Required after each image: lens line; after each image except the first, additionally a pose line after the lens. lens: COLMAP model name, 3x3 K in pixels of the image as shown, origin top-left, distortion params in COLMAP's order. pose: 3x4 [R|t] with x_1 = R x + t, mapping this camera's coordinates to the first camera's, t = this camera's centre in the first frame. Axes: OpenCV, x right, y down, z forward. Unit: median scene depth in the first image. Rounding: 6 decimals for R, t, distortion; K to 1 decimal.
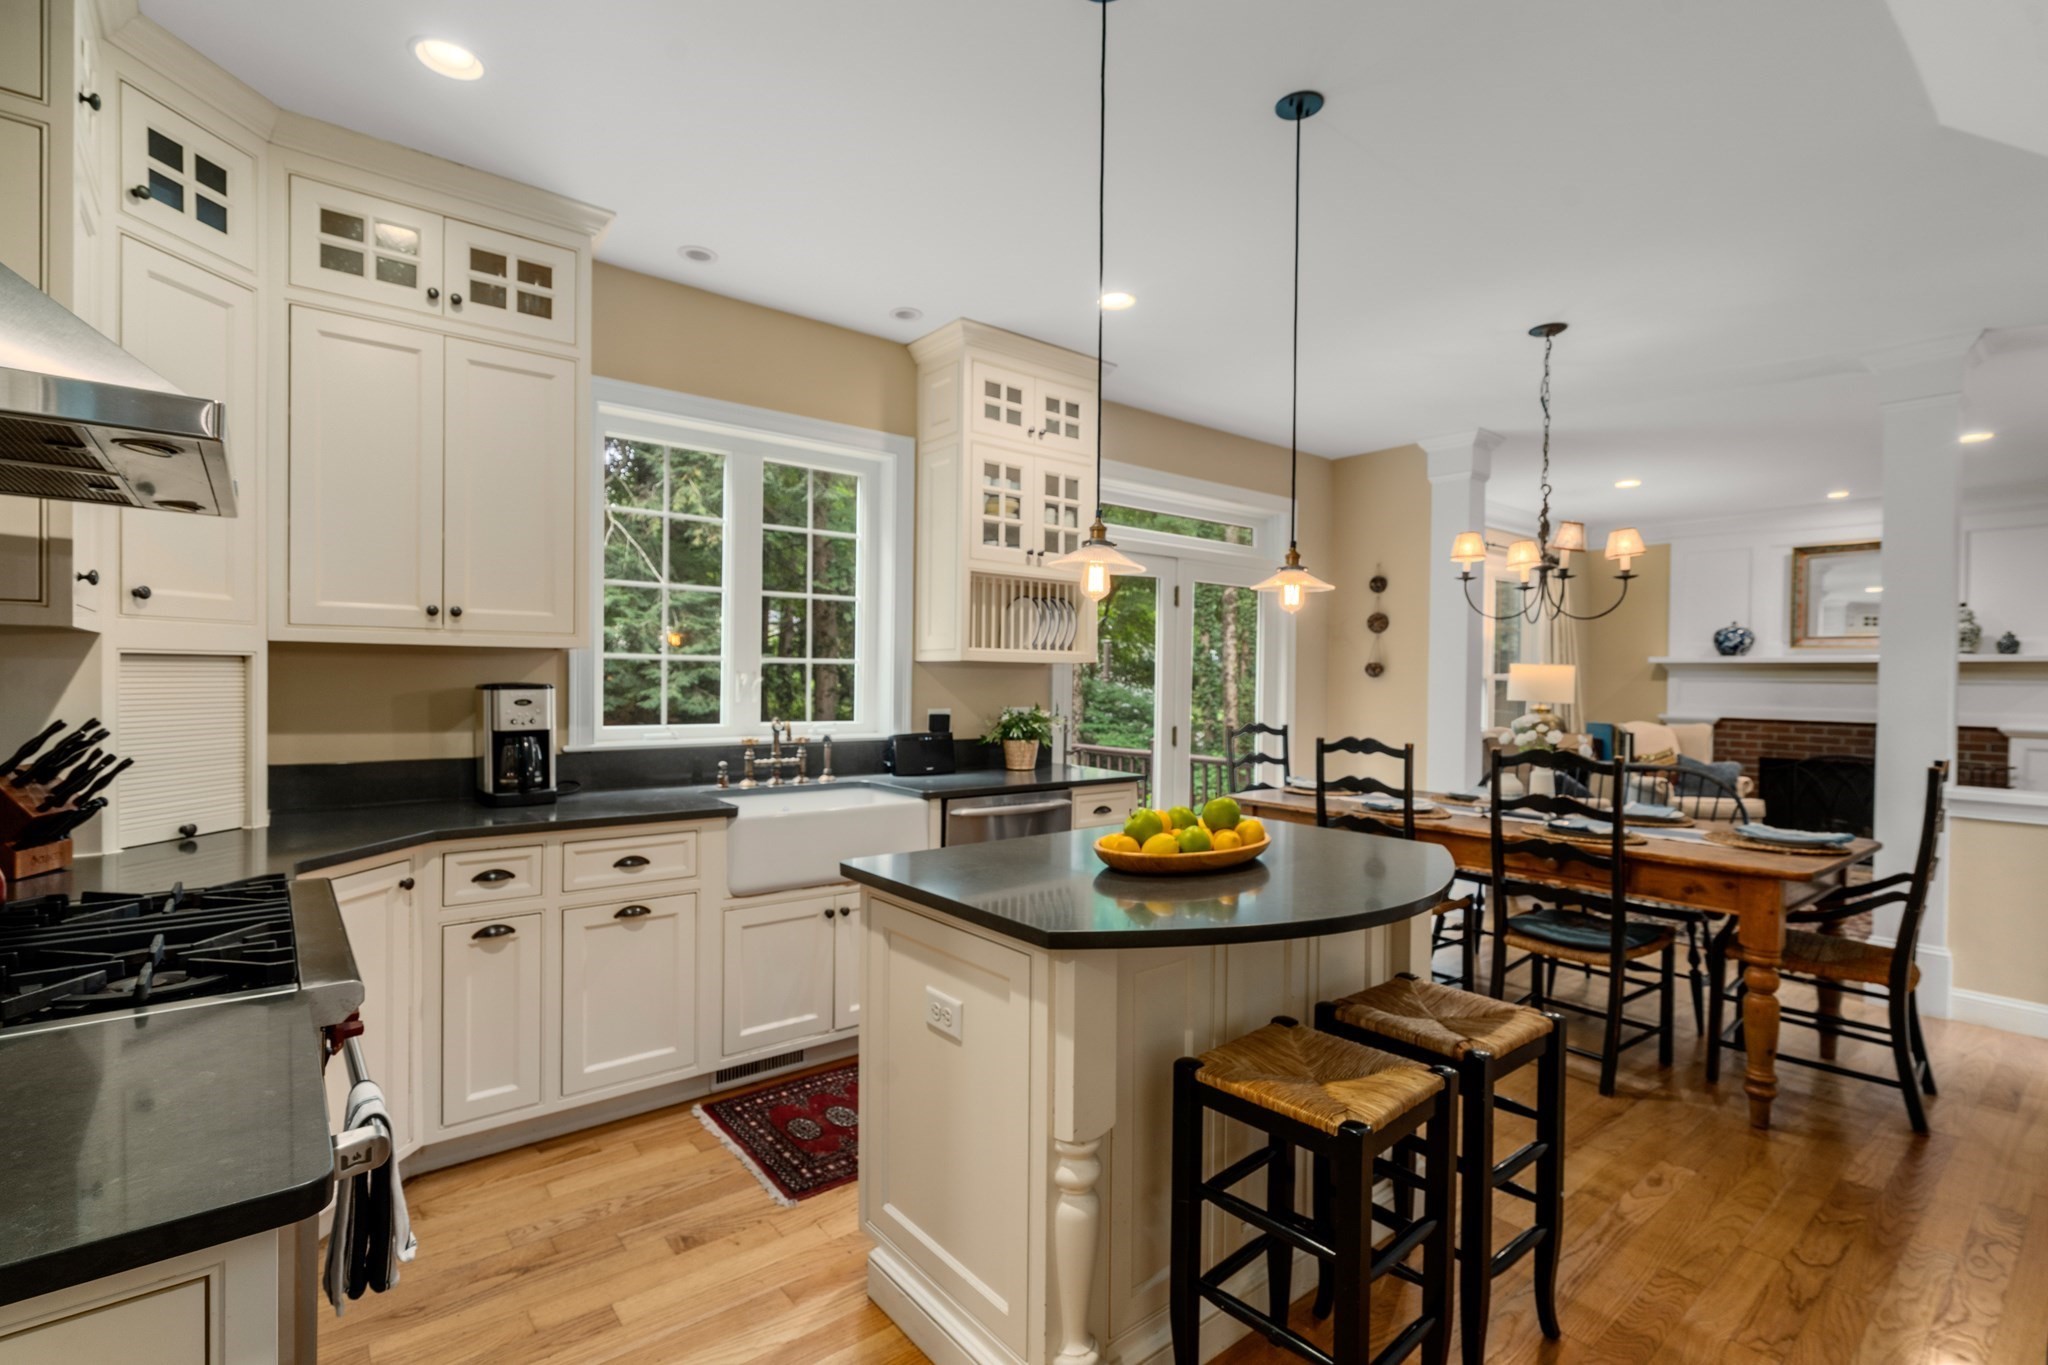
lens RADIAL K [[926.4, 0, 1014.8], [0, 926.4, 684.4], [0, 0, 1]] dist [-0.002328, 0.001166]
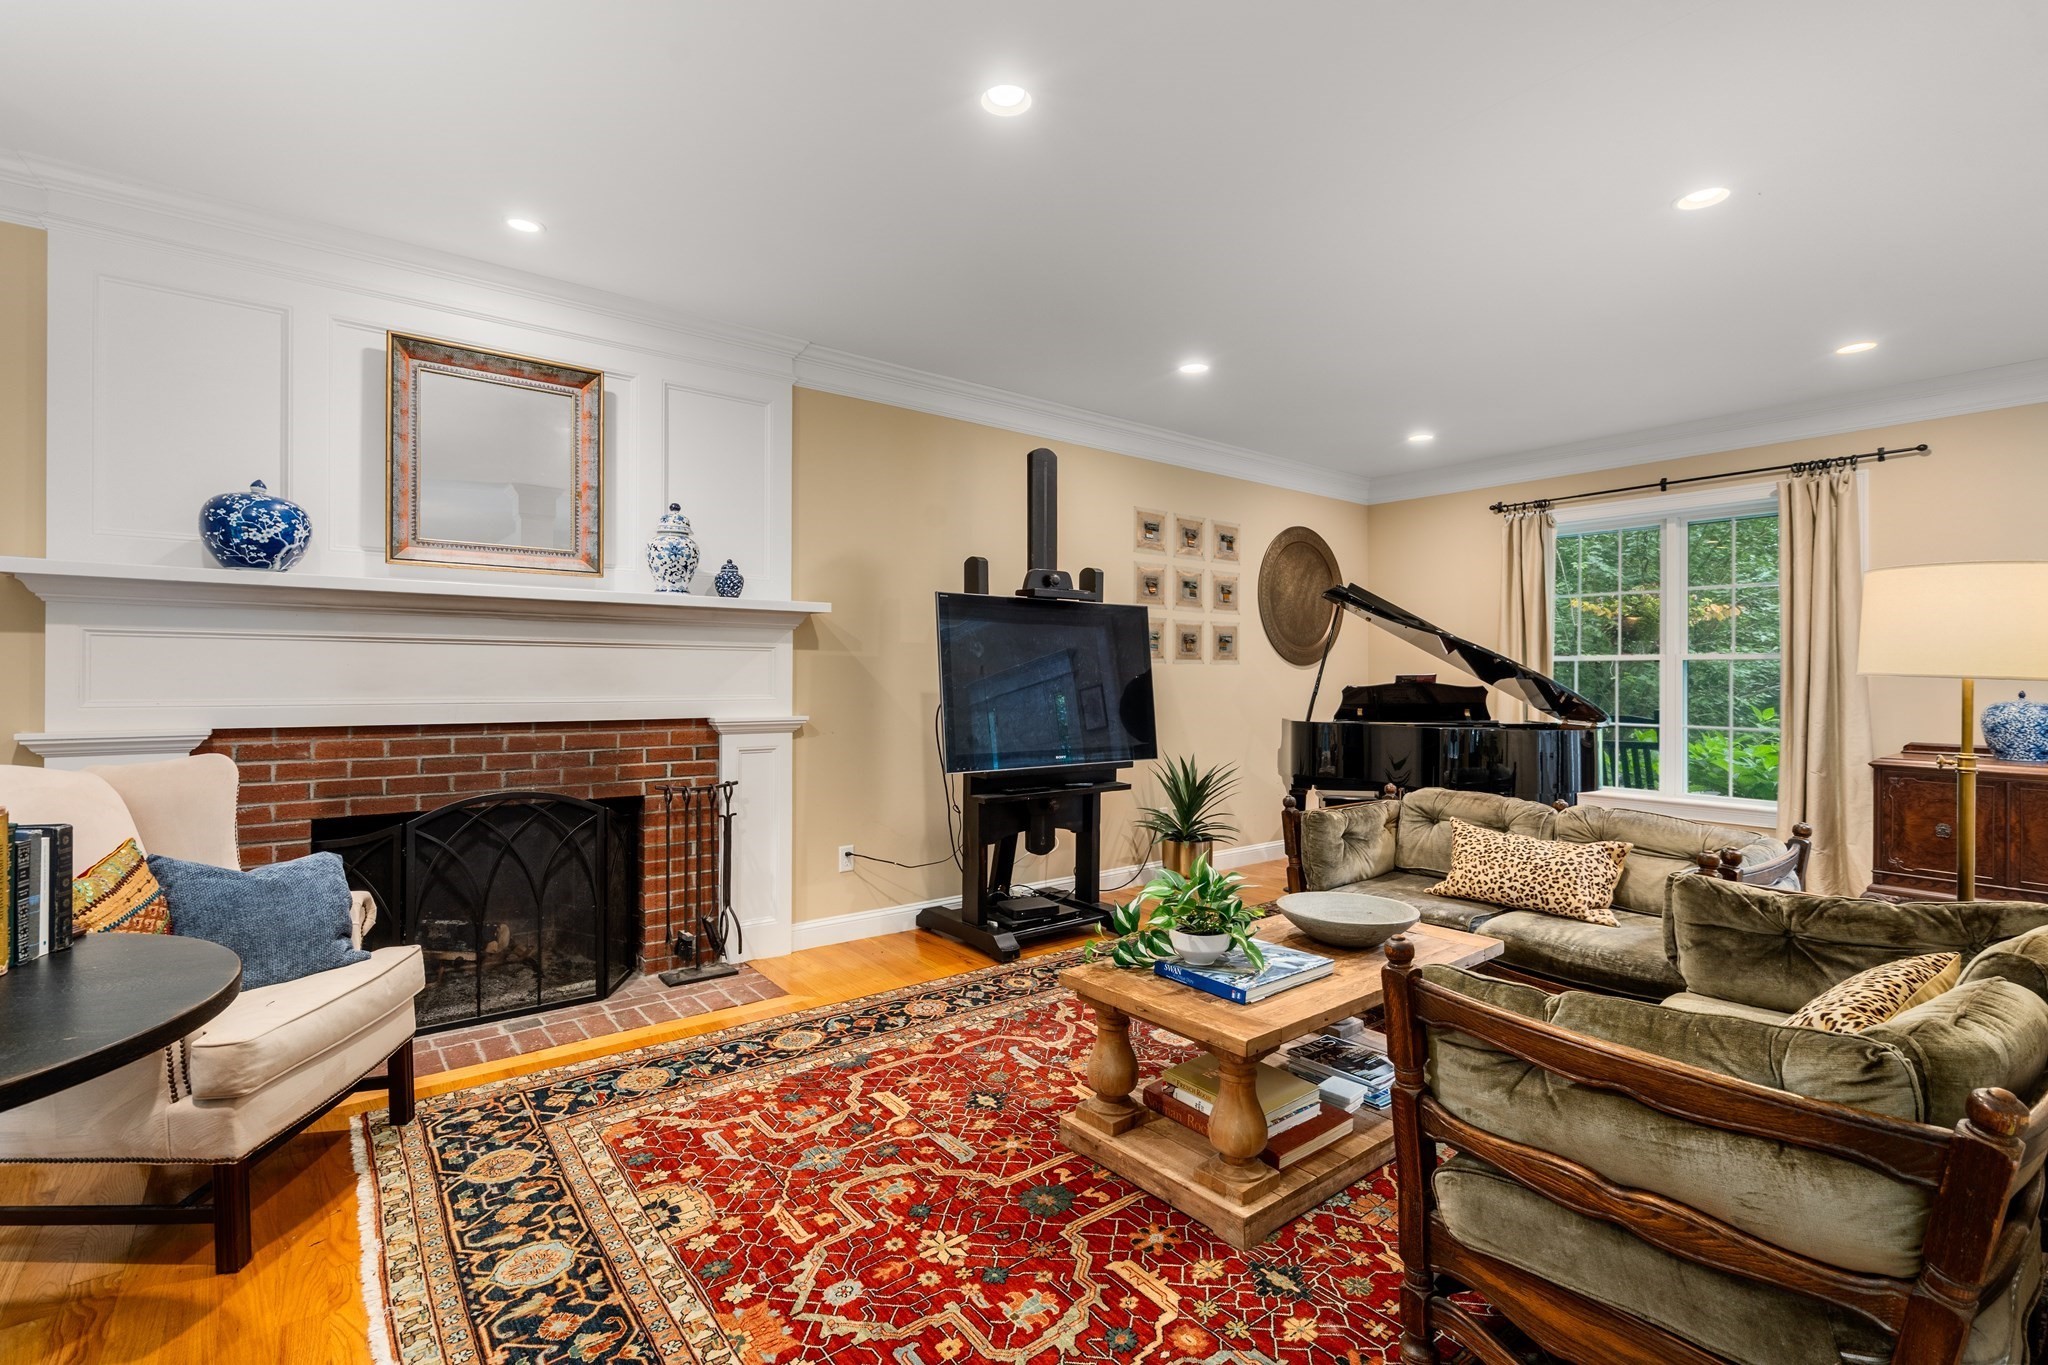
lens RADIAL K [[926.4, 0, 1014.3], [0, 926.4, 676.4], [0, 0, 1]] dist [-0.002328, 0.001166]
pose [[0.007056, -0.012206, 0.999901, 0.522933], [0.004601, 0.999915, 0.012173, 0.014238], [-0.999965, 0.004514, 0.007112, 0.910404]]
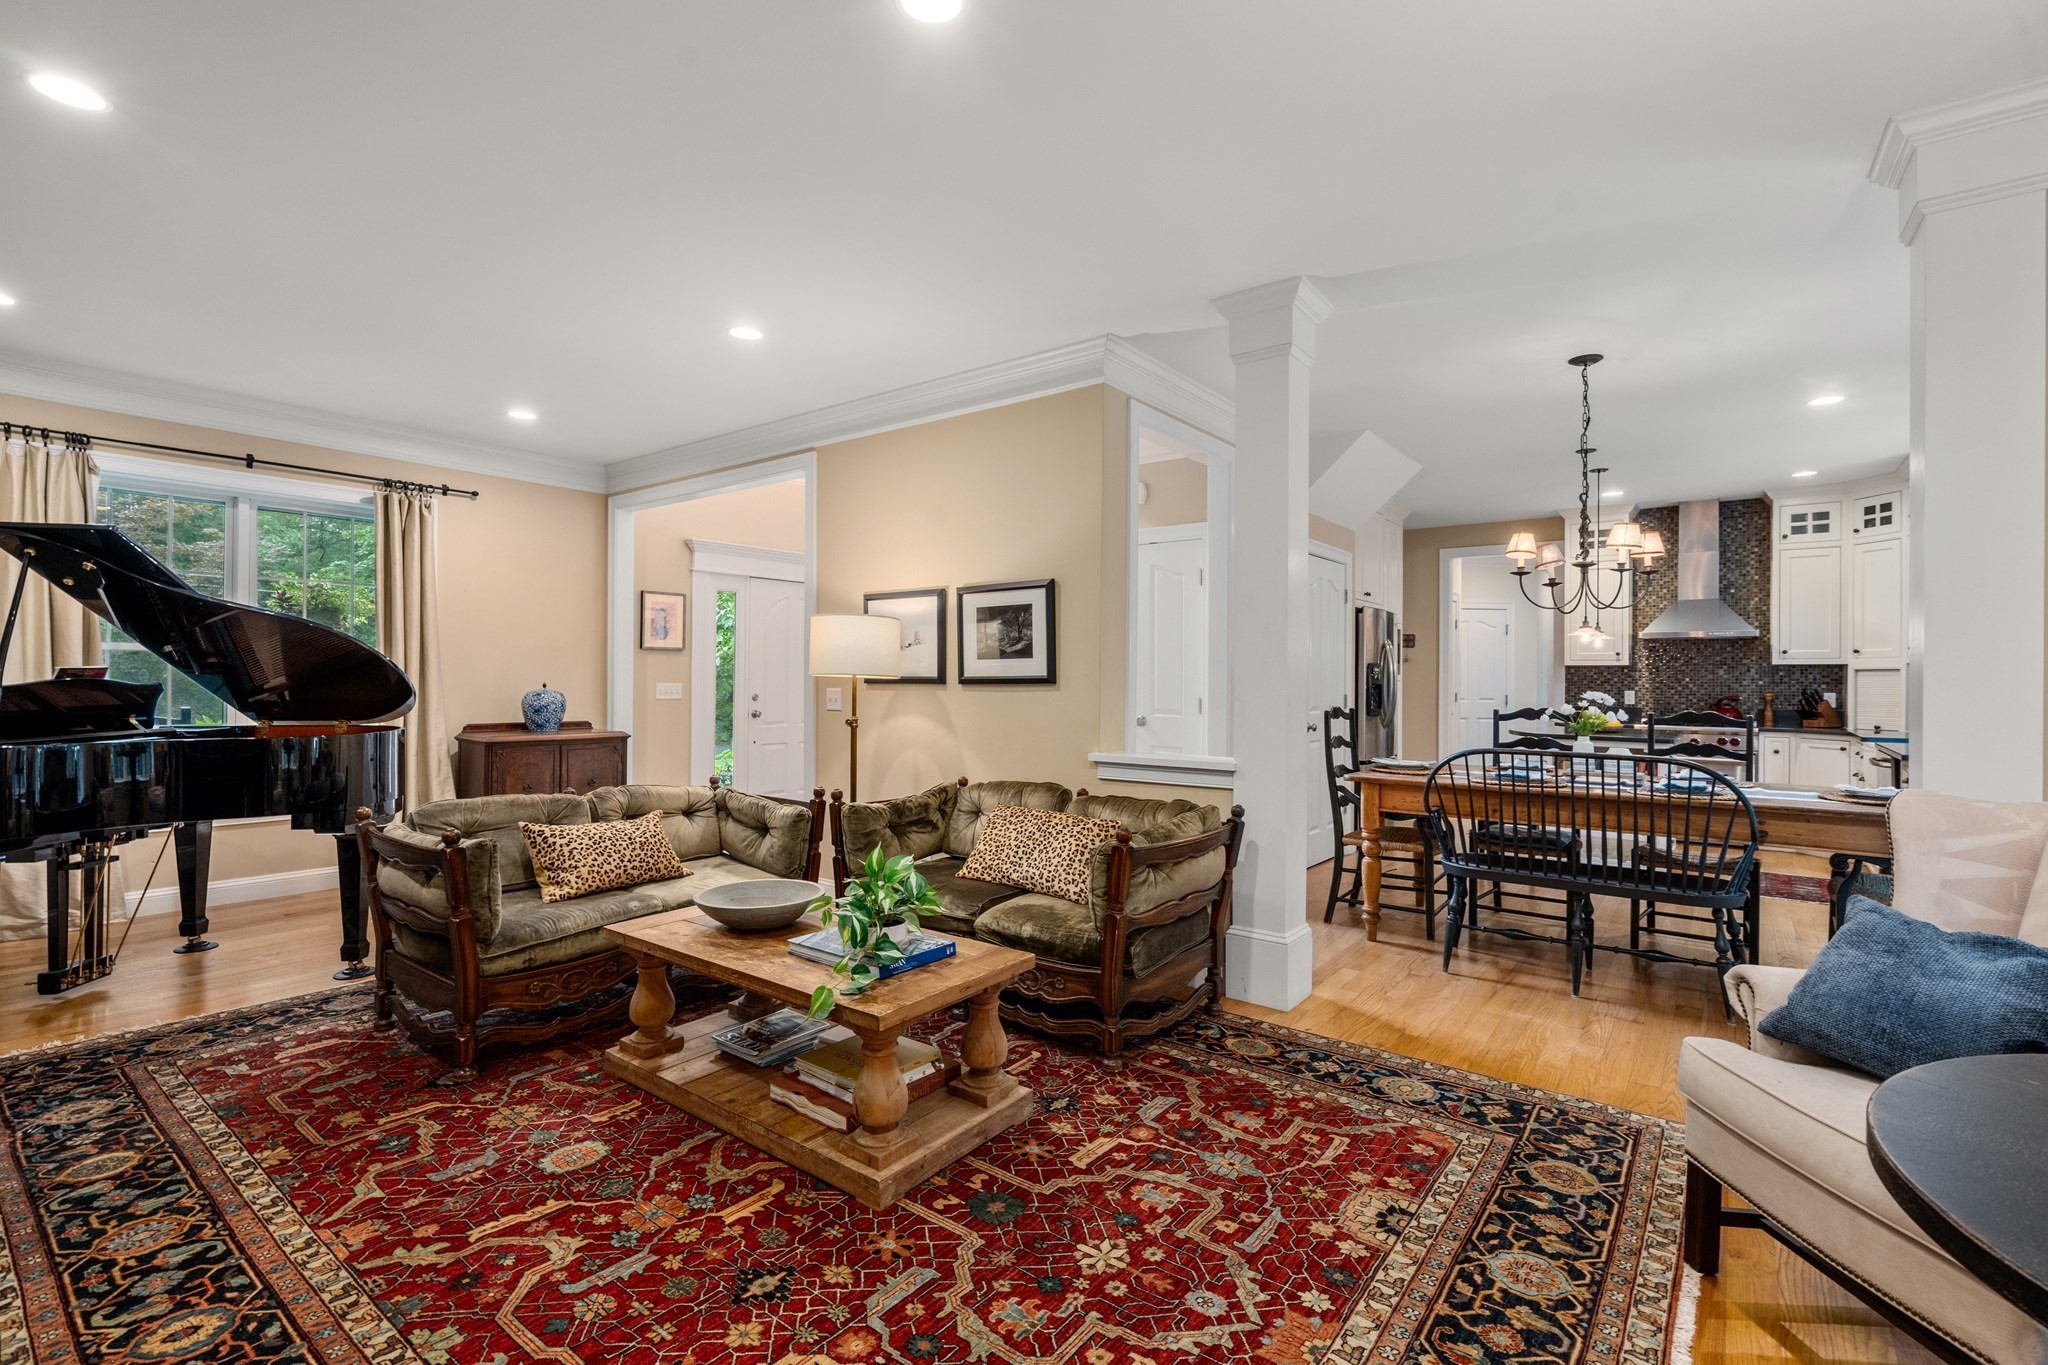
lens RADIAL K [[926.4, 0, 1015.9], [0, 926.4, 664.0], [0, 0, 1]] dist [-0.002328, 0.001166]
pose [[-0.972171, -0.023868, -0.233054, 0.999699], [-0.021516, 0.999689, -0.012630, 0.018645], [0.233283, -0.007264, -0.972382, 1.279913]]
